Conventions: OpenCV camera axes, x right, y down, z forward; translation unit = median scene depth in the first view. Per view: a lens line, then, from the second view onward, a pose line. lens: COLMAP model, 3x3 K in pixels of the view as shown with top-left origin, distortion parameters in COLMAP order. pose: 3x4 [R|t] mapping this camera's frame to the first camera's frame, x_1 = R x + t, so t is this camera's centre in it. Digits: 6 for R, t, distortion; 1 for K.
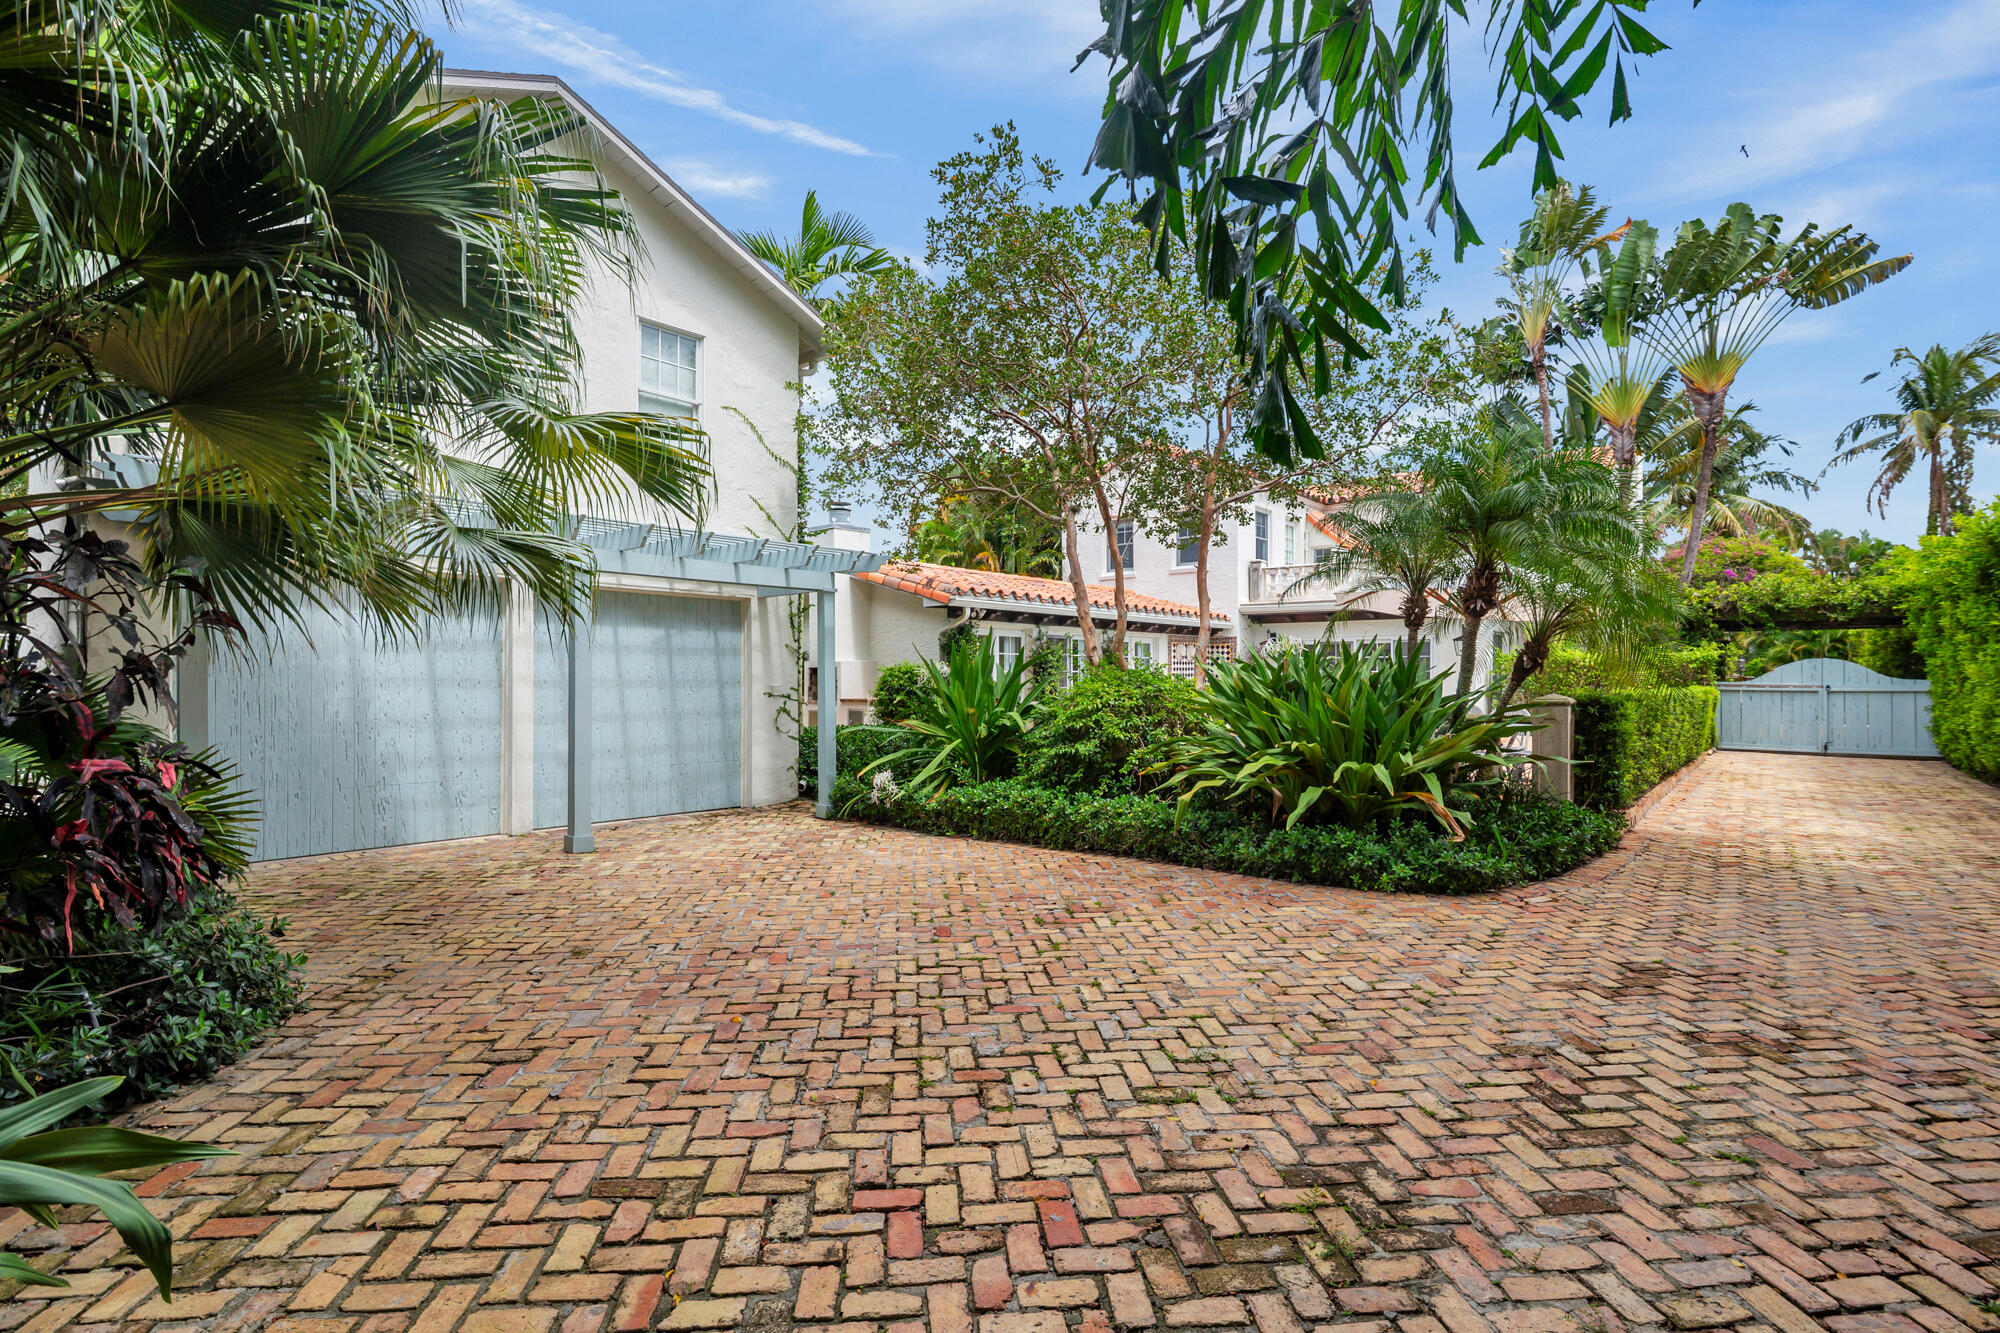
lens RADIAL K [[918.5, 0, 1000.0], [0, 918.5, 666.5], [0, 0, 1]] dist [-0.019901, 0.000018]
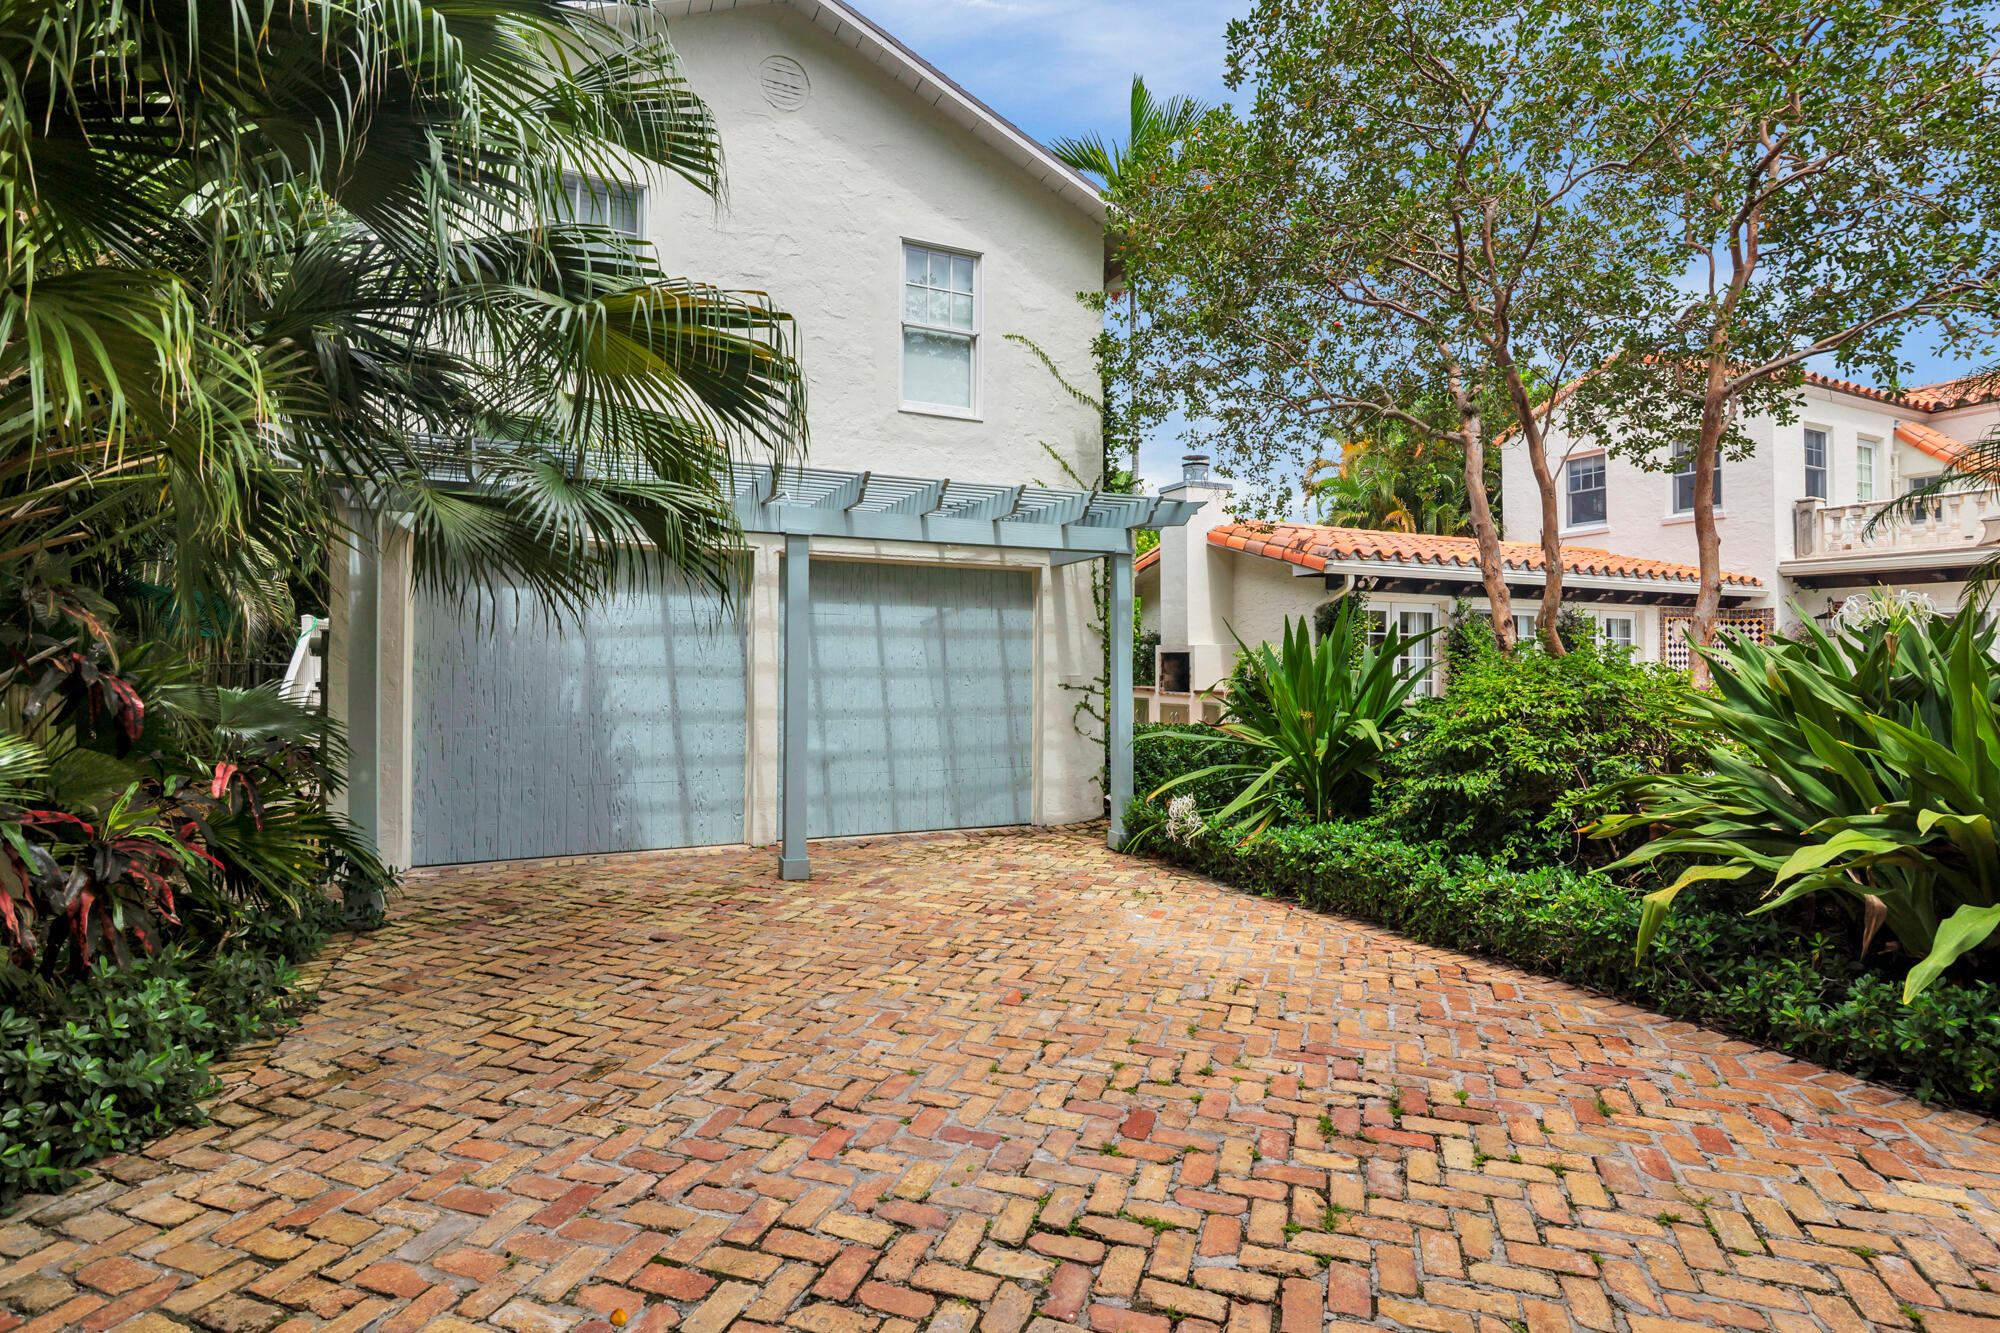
lens RADIAL K [[957.5, 0, 1021.1], [0, 957.5, 642.6], [0, 0, 1]] dist [-0.018792, 0.000223]
pose [[0.913230, -0.005573, -0.407407, 0.069948], [0.001764, 0.999951, -0.009723, 0.000130], [0.407441, 0.008160, 0.913195, 0.273013]]
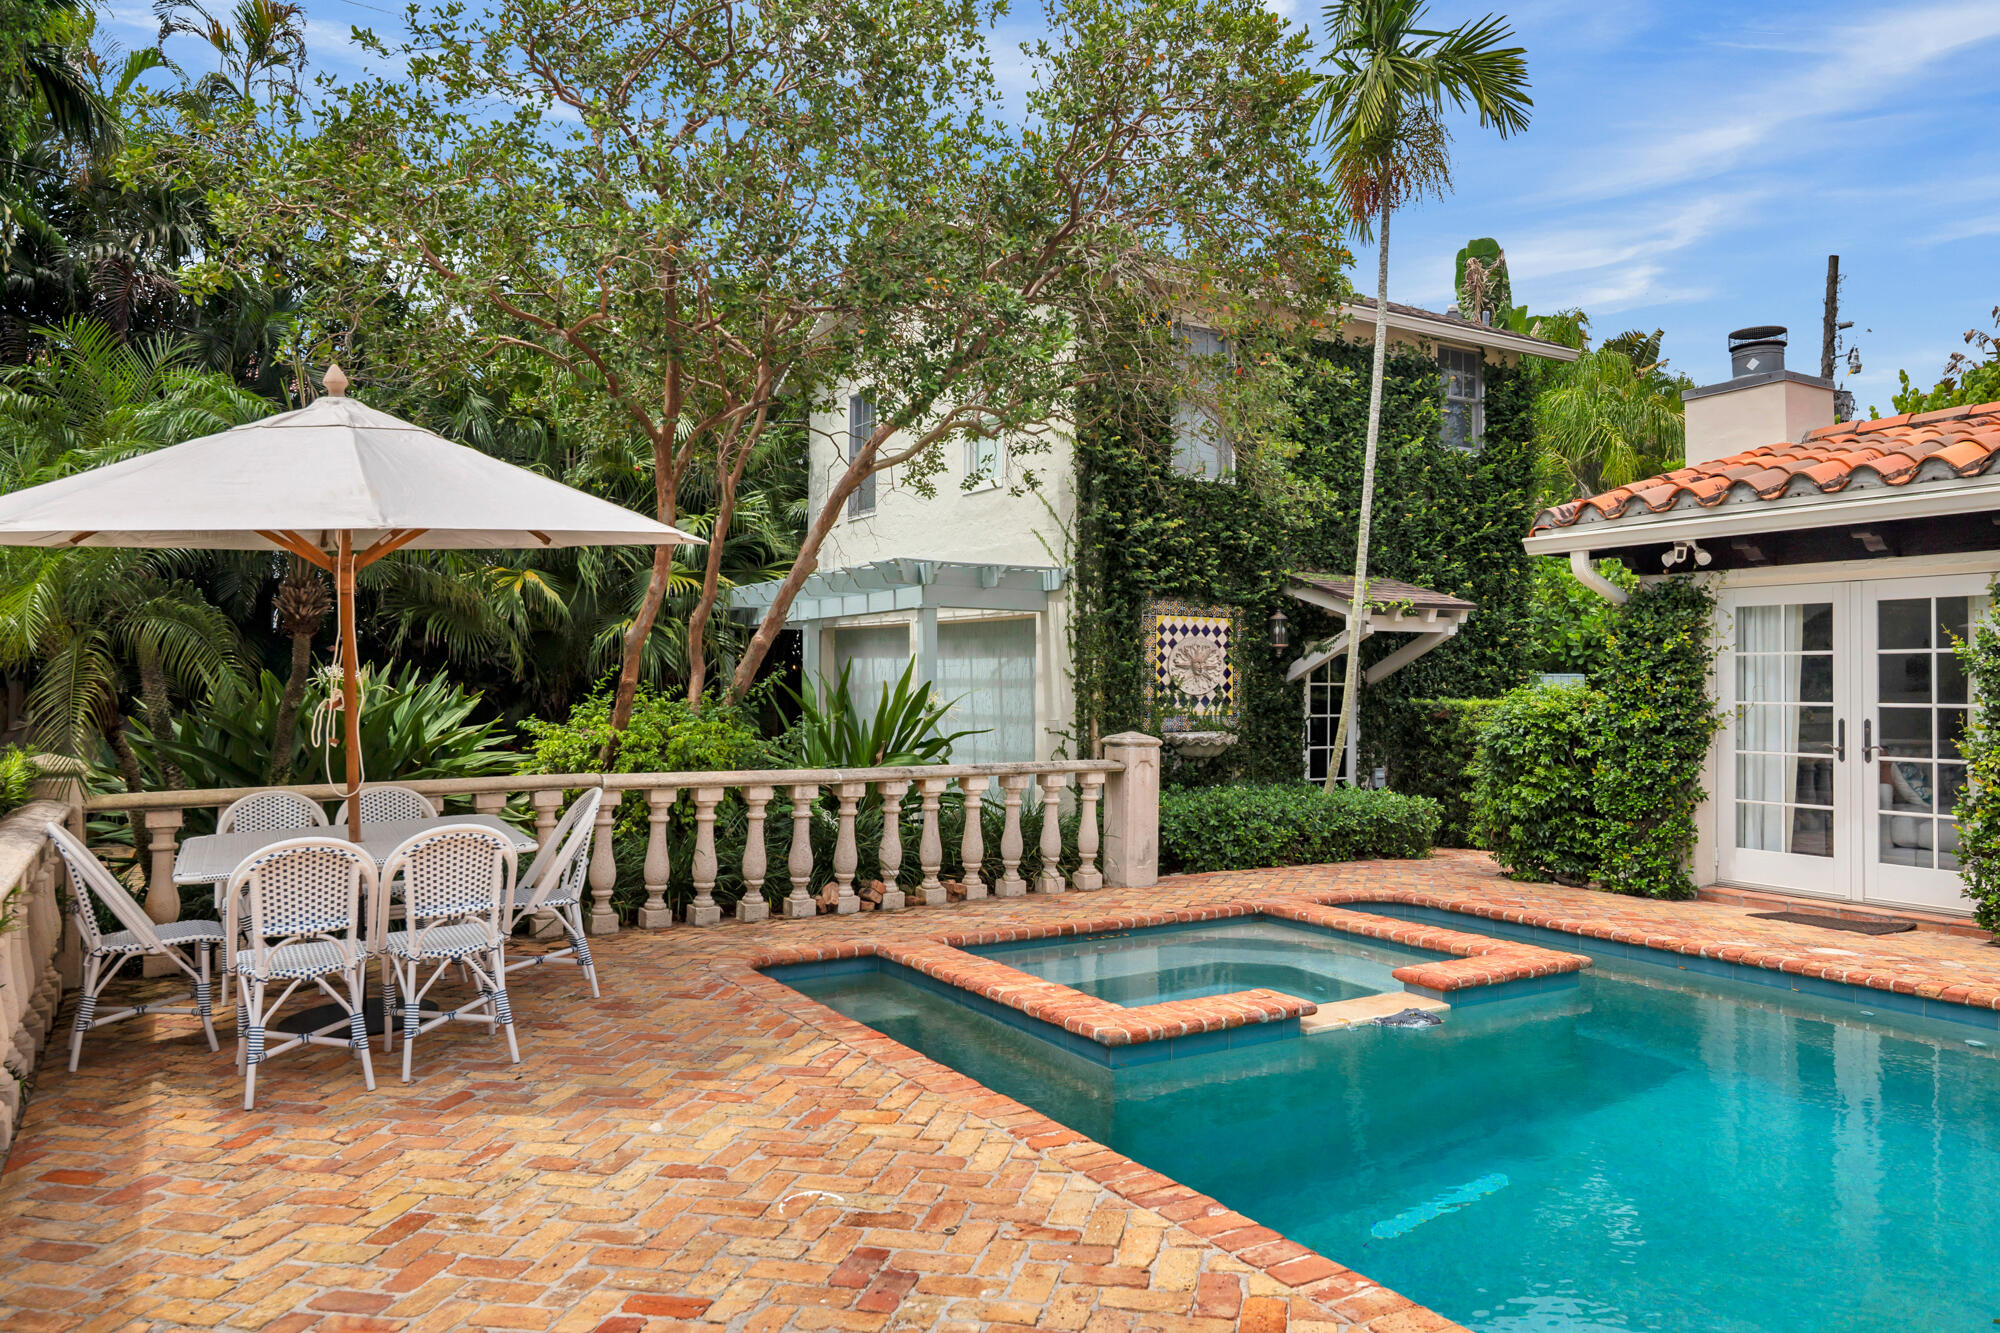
lens RADIAL K [[1372.0, 0, 1000.0], [0, 1372.0, 666.5], [0, 0, 1]] dist [-0.005182, 0.002514]
pose [[-0.306083, -0.020723, -0.951779, 1.152223], [0.004111, 0.999725, -0.023089, 0.002504], [0.951996, -0.010979, -0.305913, 1.680994]]
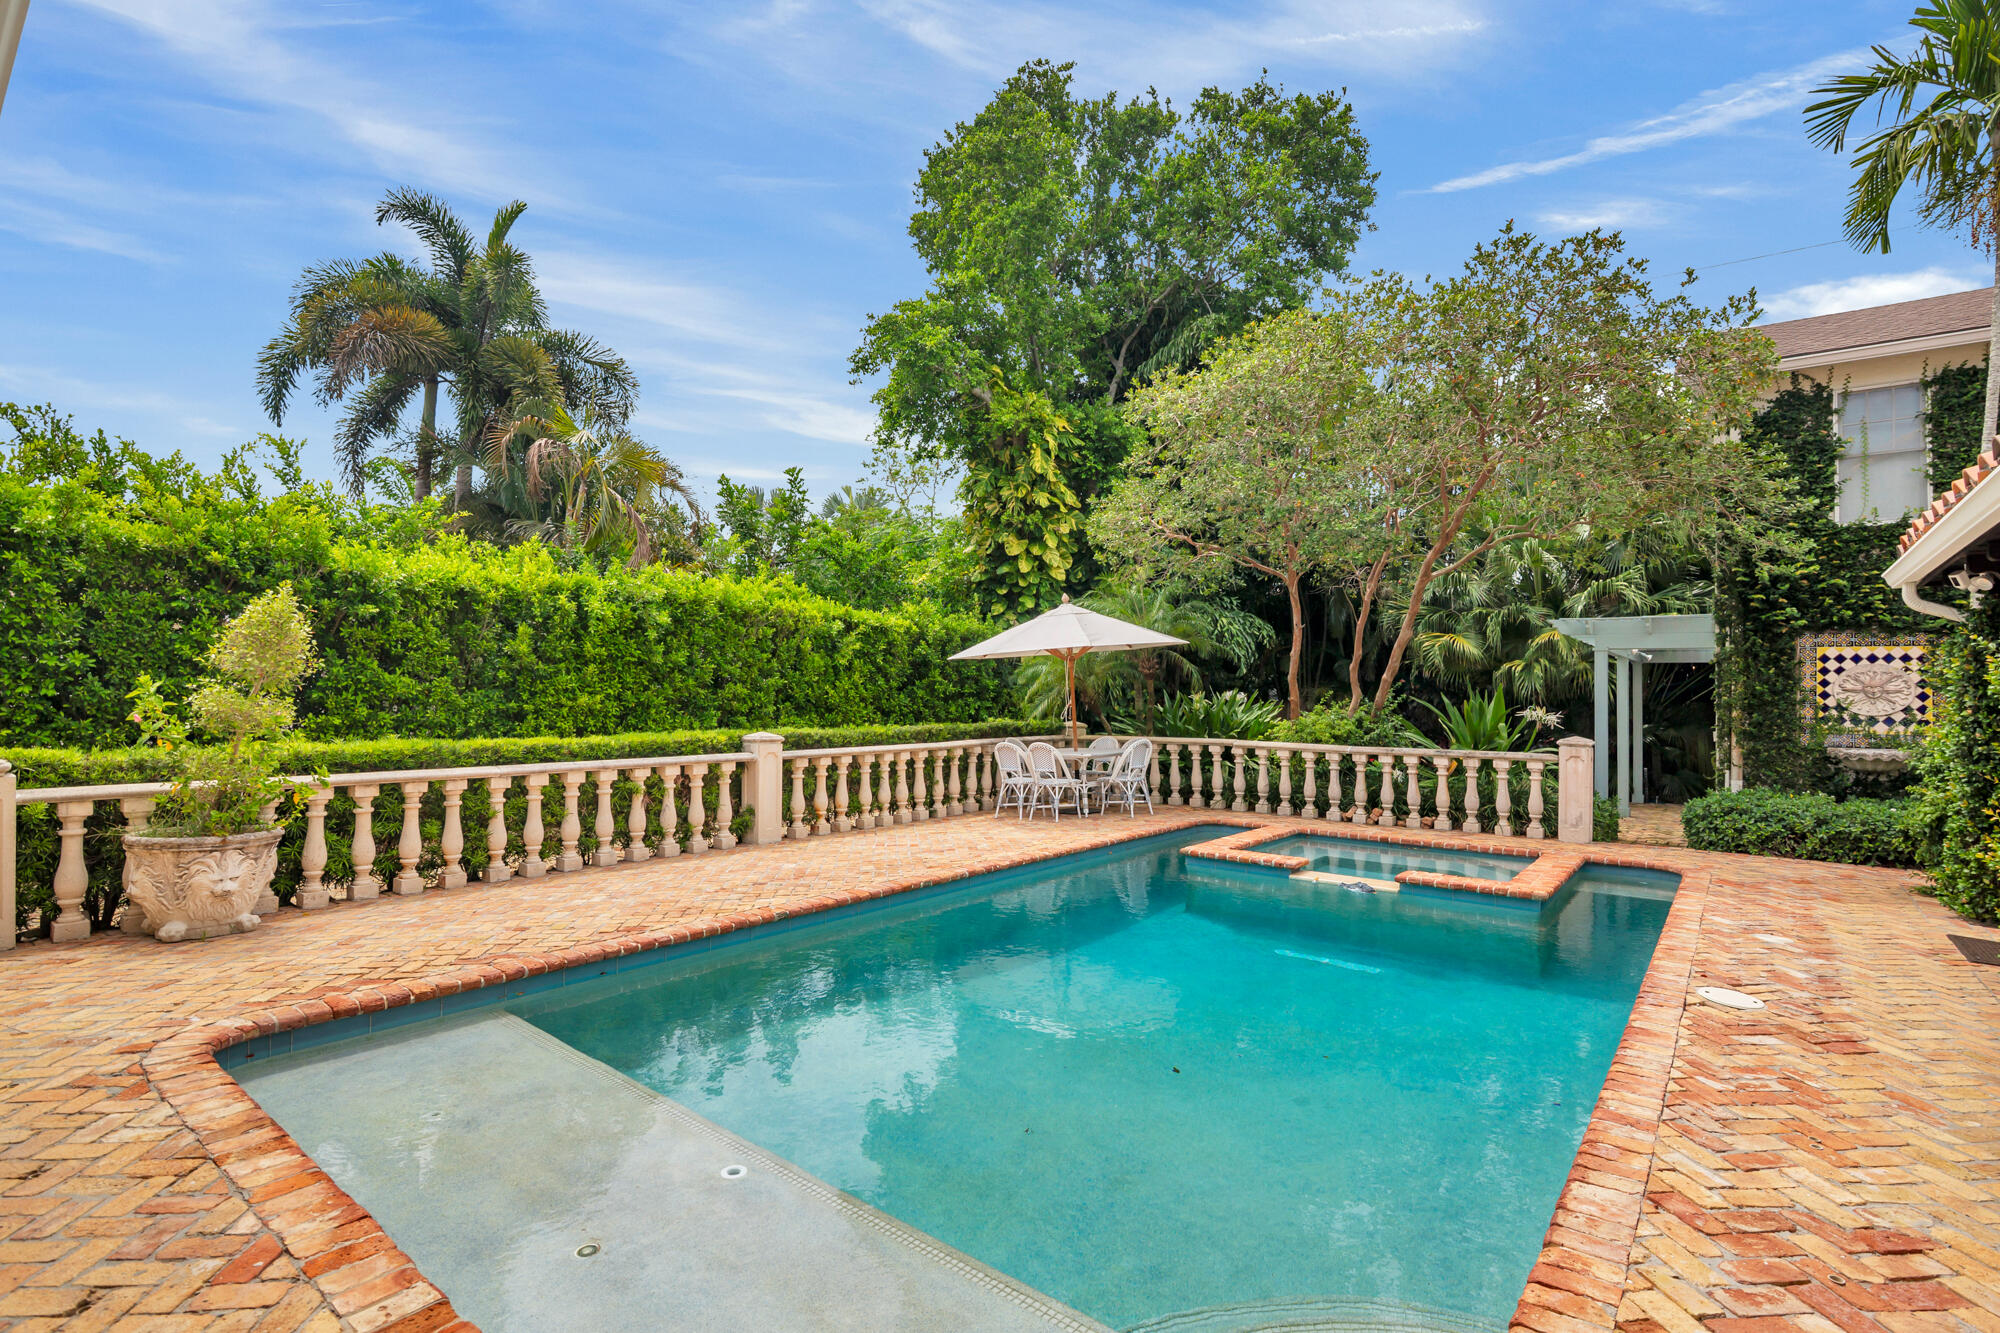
lens RADIAL K [[918.5, 0, 1000.0], [0, 918.5, 666.5], [0, 0, 1]] dist [-0.019901, 0.000018]
pose [[-0.999648, -0.015170, -0.021767, 0.727701], [-0.014474, 0.999391, -0.031764, -0.010958], [0.022236, -0.031438, -0.999258, 2.566866]]
